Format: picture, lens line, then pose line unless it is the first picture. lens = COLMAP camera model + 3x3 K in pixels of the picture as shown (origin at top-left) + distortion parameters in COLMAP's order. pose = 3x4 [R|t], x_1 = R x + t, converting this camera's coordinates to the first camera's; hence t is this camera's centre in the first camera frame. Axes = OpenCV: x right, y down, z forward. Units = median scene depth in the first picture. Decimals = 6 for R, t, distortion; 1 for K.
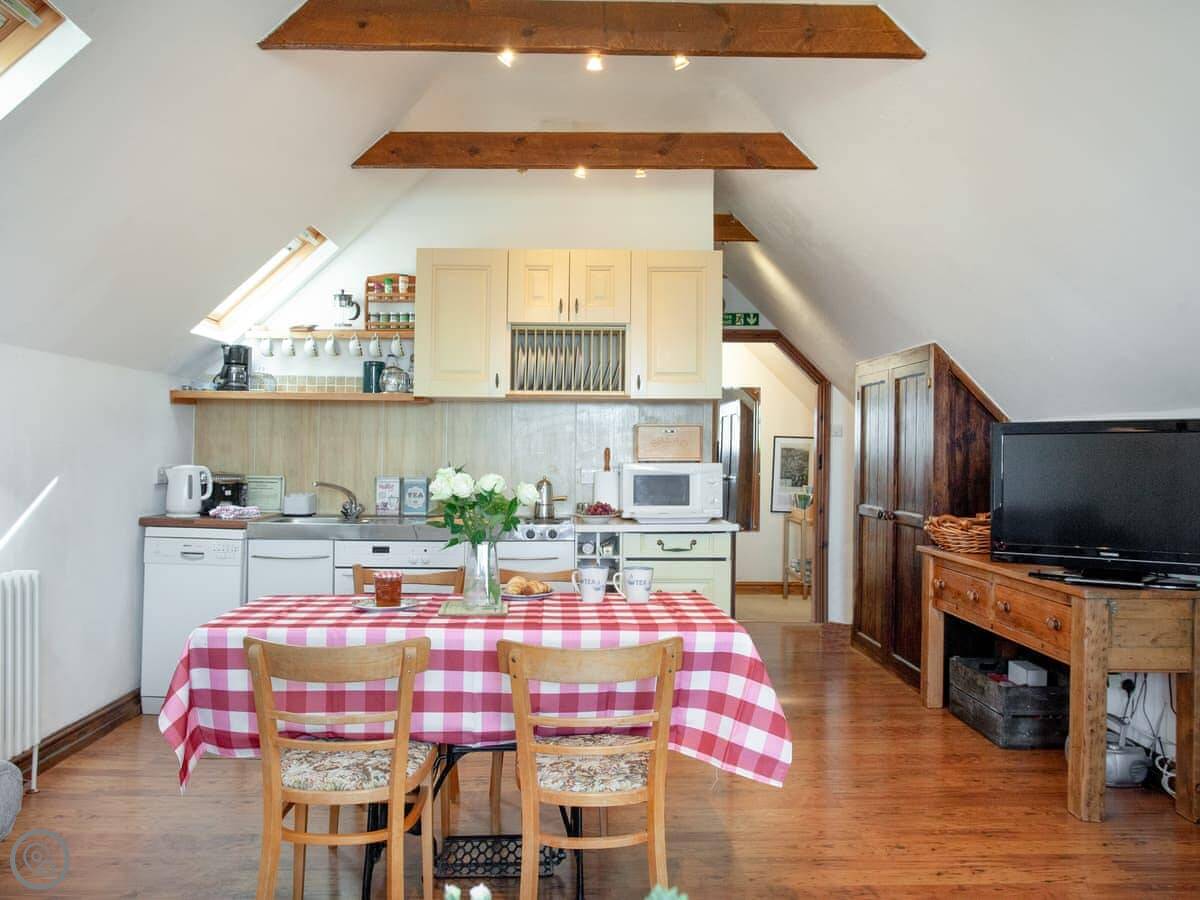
lens RADIAL K [[946.3, 0, 600.0], [0, 946.3, 450.0], [0, 0, 1]] dist [-0.048667, 0.004820]
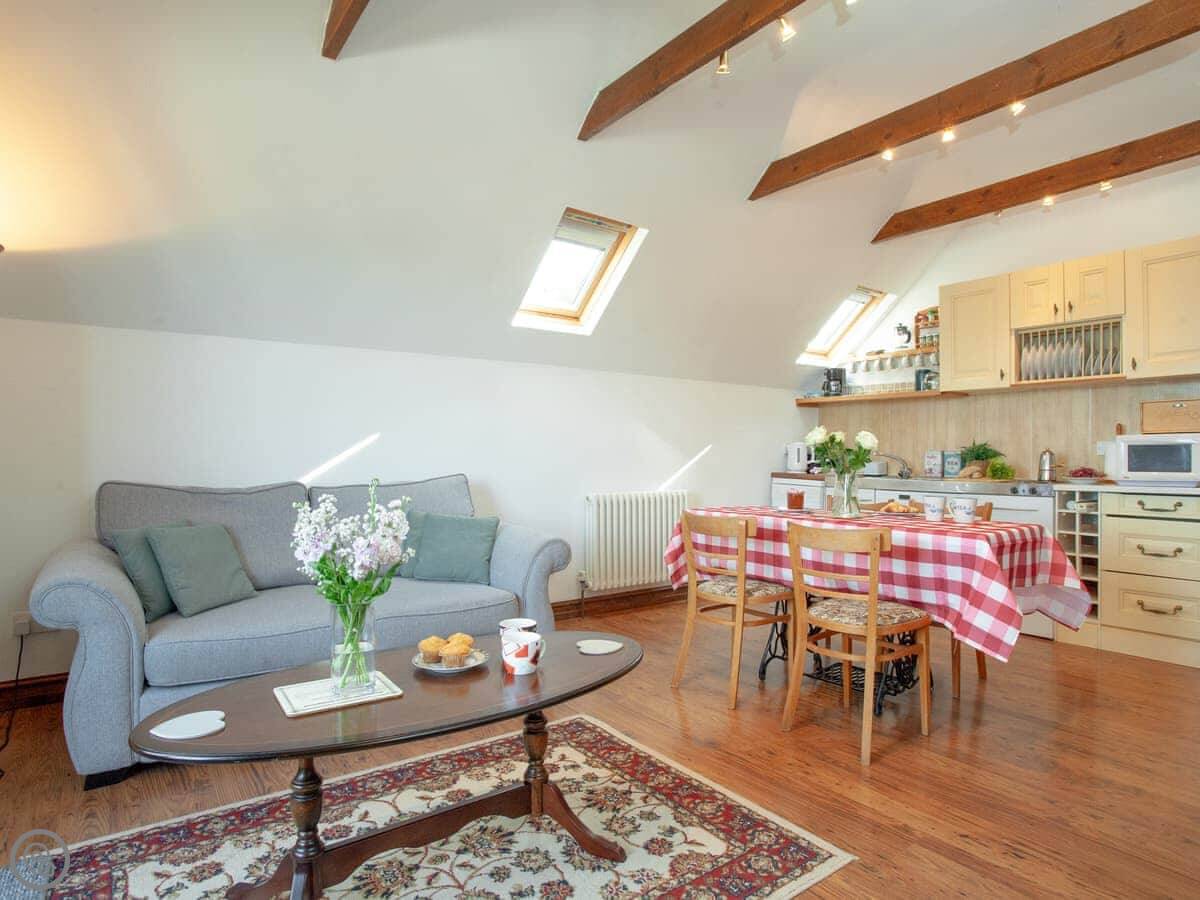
lens RADIAL K [[683.5, 0, 597.0], [0, 683.5, 454.5], [0, 0, 1]] dist [-0.046020, 0.004195]
pose [[0.556493, -0.006541, -0.830826, 0.354686], [-0.000848, 0.999964, -0.008441, 0.046202], [0.830852, 0.005402, 0.556468, 0.015938]]
